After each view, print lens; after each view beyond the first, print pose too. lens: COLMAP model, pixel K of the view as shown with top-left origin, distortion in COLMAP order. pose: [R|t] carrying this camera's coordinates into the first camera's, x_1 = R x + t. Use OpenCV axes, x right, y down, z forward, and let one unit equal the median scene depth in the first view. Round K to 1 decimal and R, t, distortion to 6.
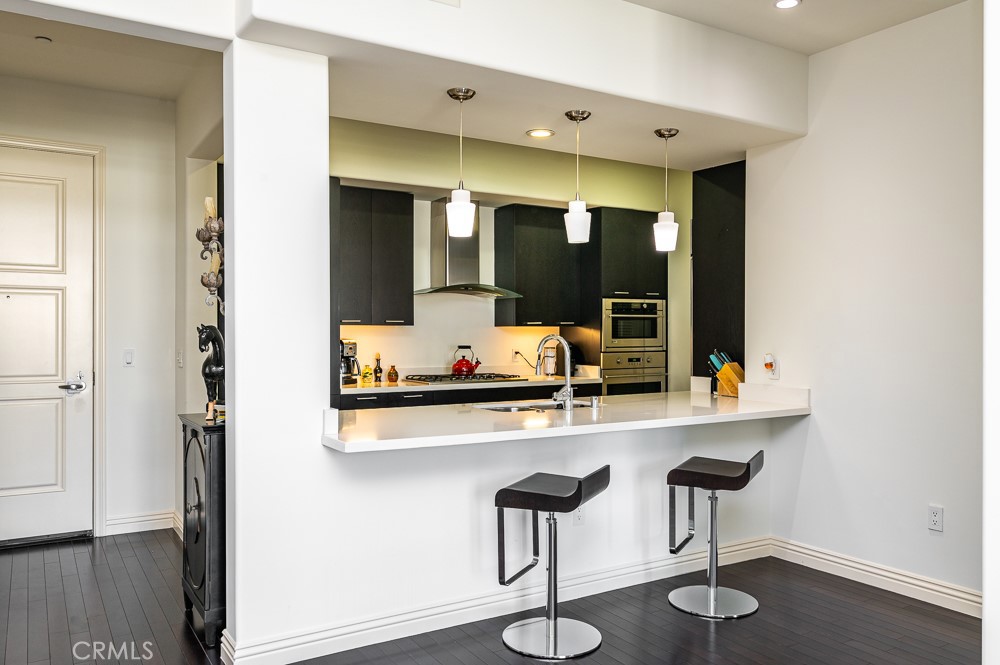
lens RADIAL K [[774.3, 0, 503.5], [0, 774.3, 331.1], [0, 0, 1]] dist [0.009111, 0.003401]
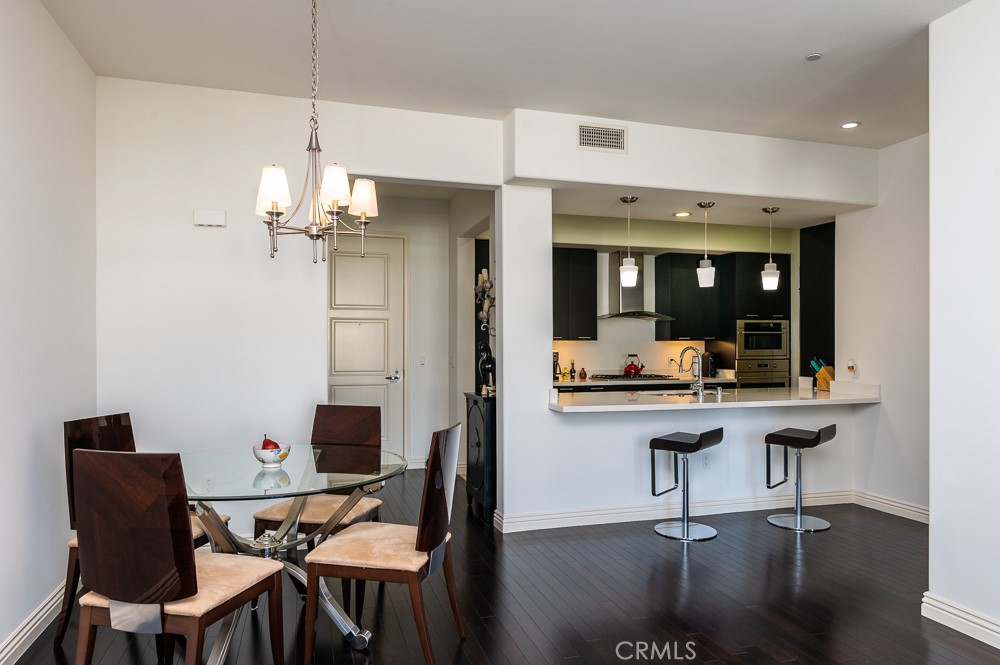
lens RADIAL K [[664.8, 0, 501.4], [0, 664.8, 346.1], [0, 0, 1]] dist [-0.008300, -0.001542]
pose [[0.968856, -0.001276, -0.247622, 0.021512], [0.001917, 0.999995, 0.002347, 0.000197], [0.247617, -0.002749, 0.968854, -0.294098]]
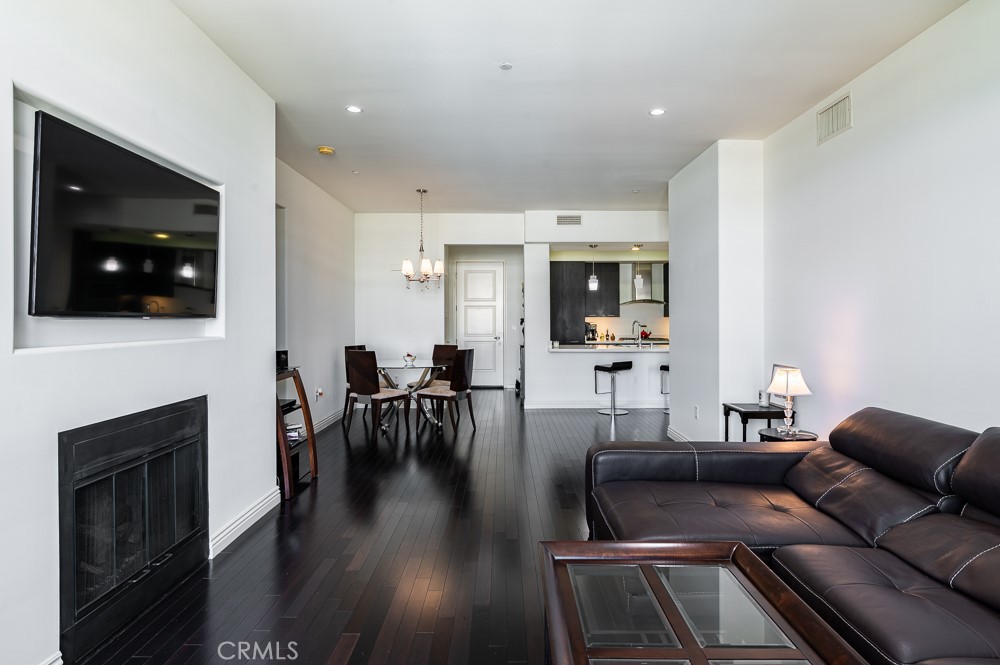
lens RADIAL K [[581.8, 0, 501.5], [0, 581.8, 321.8], [0, 0, 1]] dist [0.000244, 0.000002]
pose [[0.849074, -0.002410, -0.528269, 0.615157], [0.004053, 0.999990, 0.001953, 0.002892], [0.528259, -0.003799, 0.849075, -0.861498]]
